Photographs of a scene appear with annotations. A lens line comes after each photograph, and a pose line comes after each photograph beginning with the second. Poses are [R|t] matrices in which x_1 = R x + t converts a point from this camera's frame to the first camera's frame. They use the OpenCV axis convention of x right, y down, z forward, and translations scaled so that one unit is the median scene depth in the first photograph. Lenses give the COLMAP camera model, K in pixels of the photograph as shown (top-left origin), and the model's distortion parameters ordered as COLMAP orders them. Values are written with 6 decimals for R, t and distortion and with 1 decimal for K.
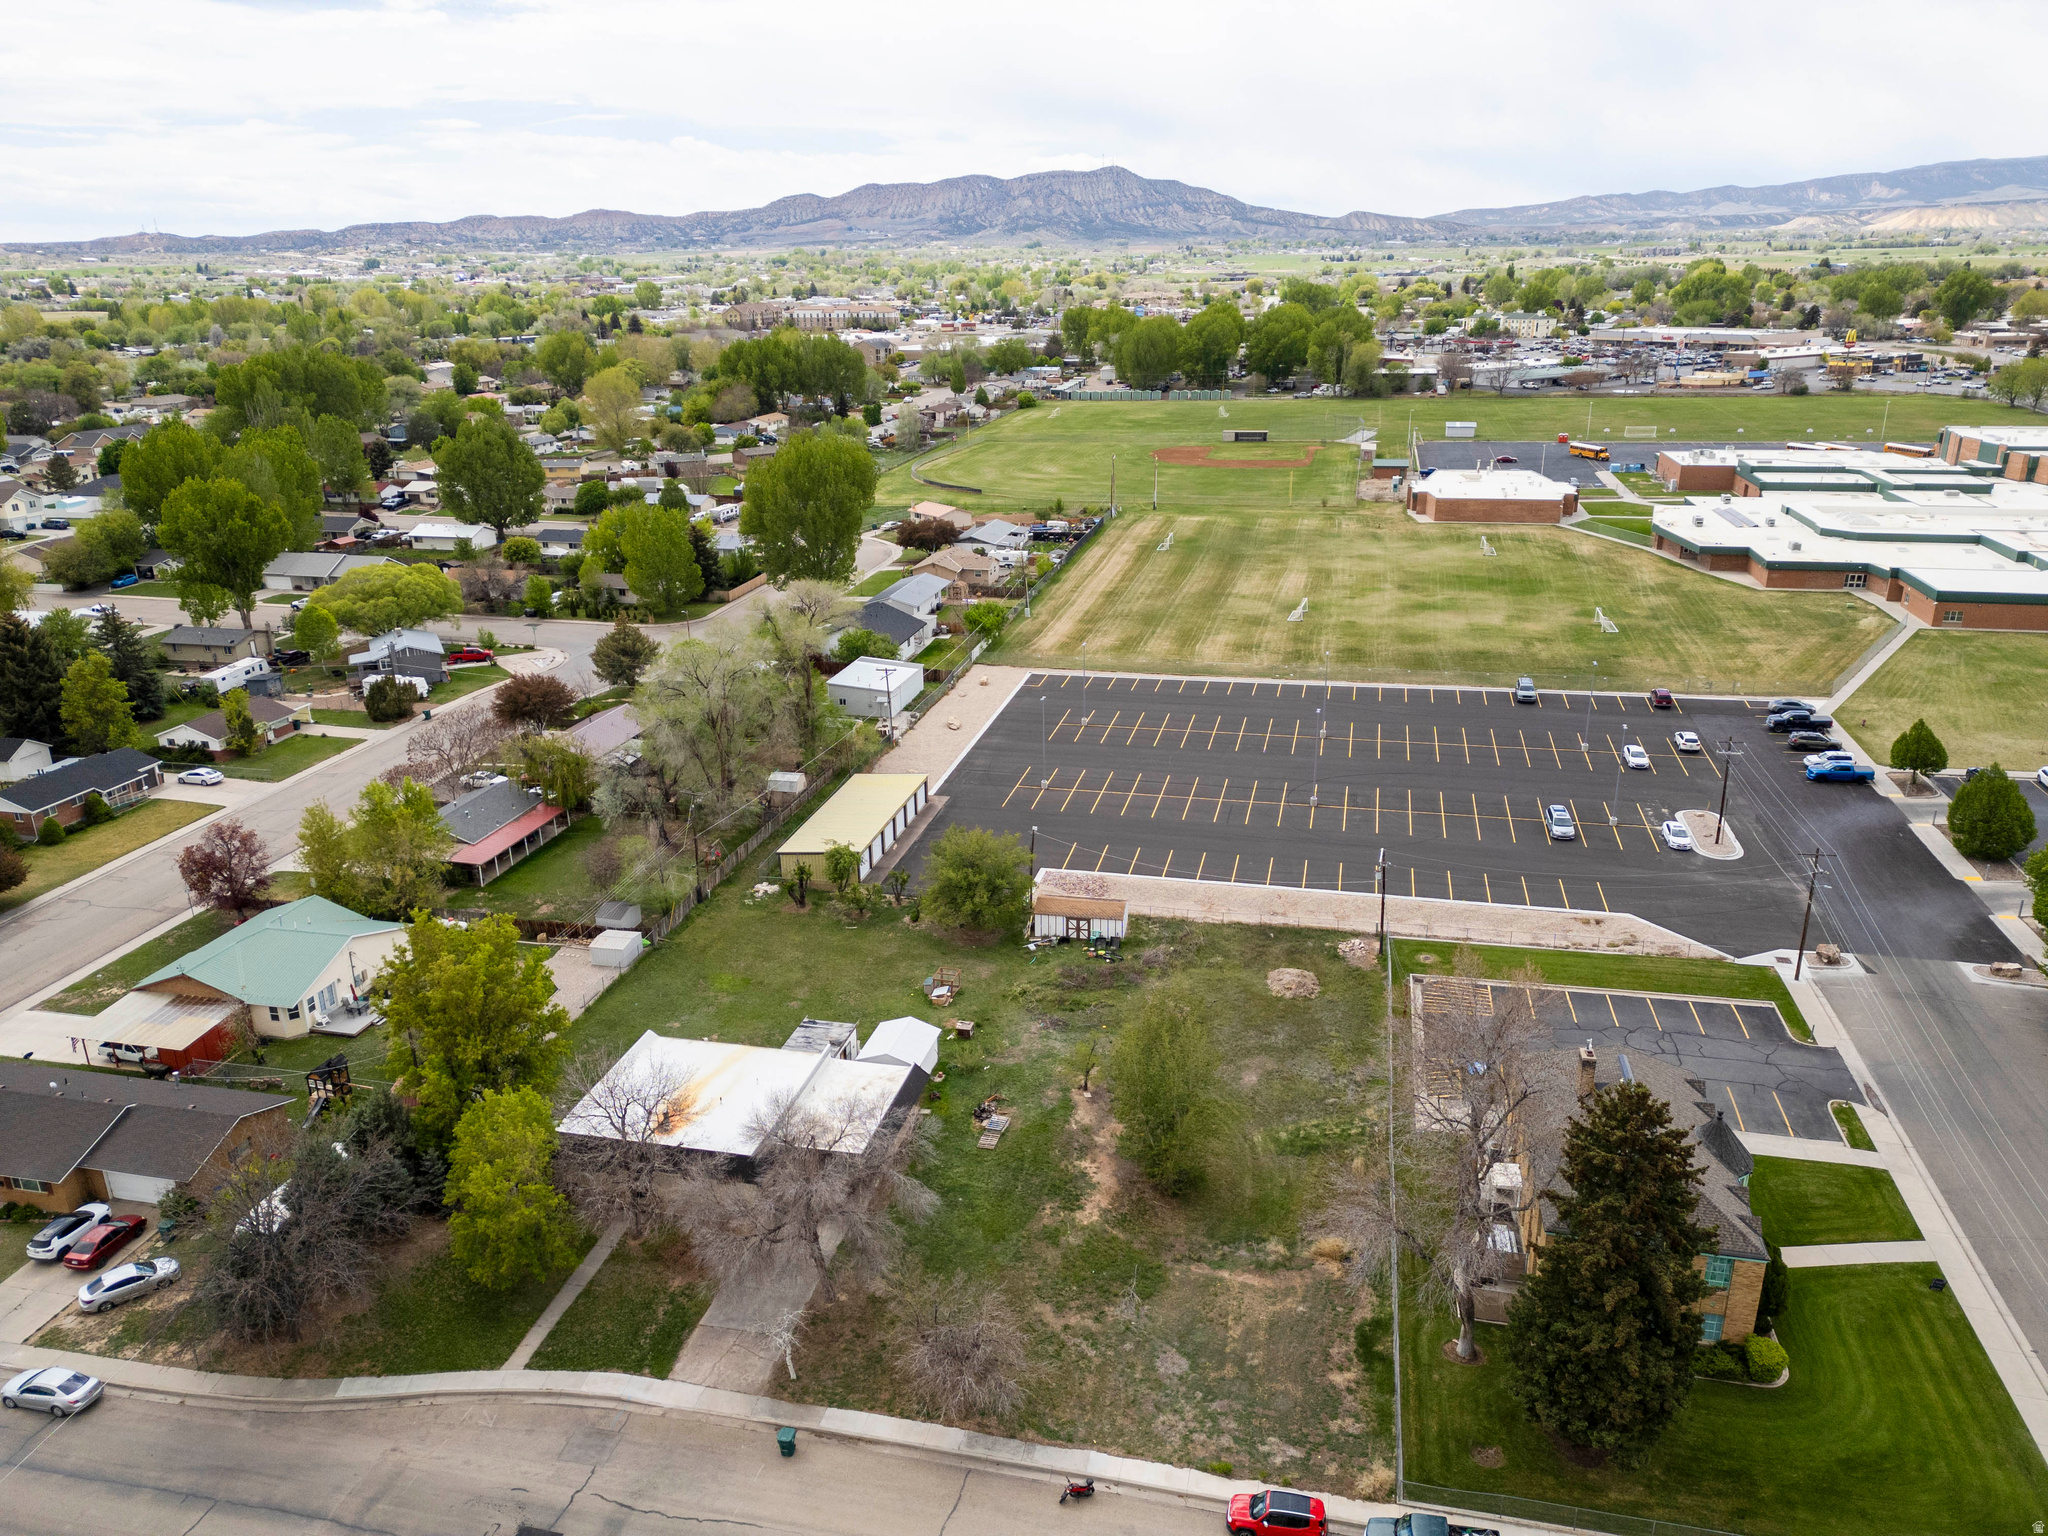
lens RADIAL K [[1425.5, 0, 1022.6], [0, 1425.5, 767.1], [0, 0, 1]] dist [0.080234, -0.071853]
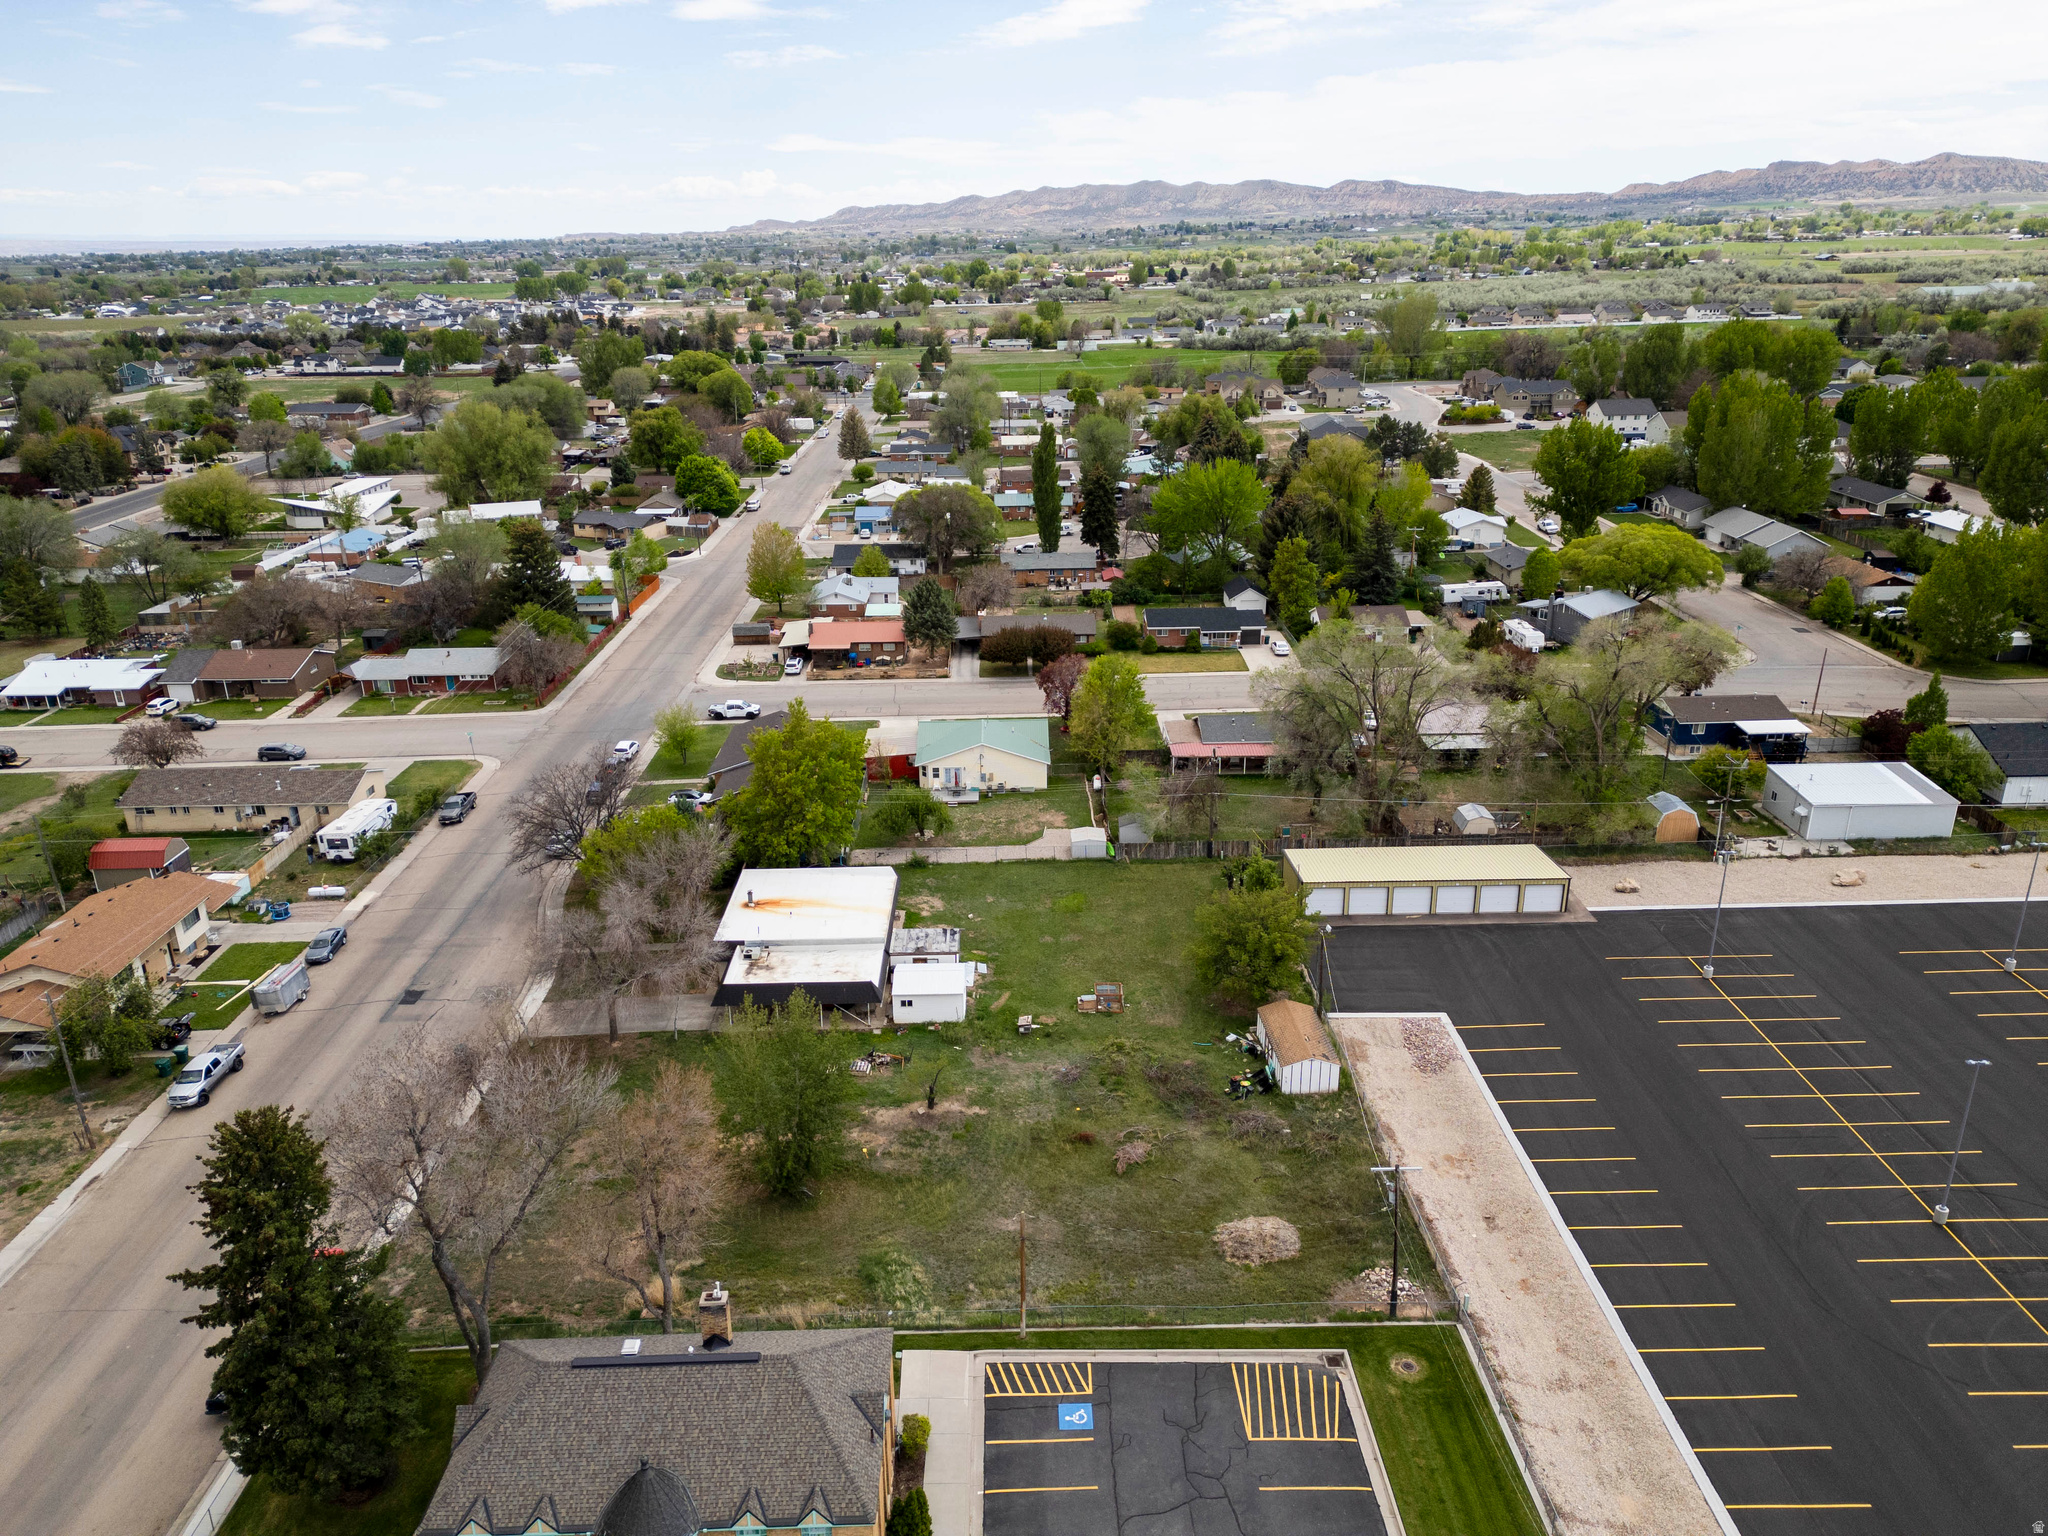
lens RADIAL K [[1425.5, 0, 1023.9], [0, 1425.5, 754.9], [0, 0, 1]] dist [0.080234, -0.071853]
pose [[0.241326, 0.339917, -0.908965, 0.693652], [-0.310528, 0.914450, 0.259525, -0.210647], [0.919420, 0.219629, 0.326235, 0.566710]]
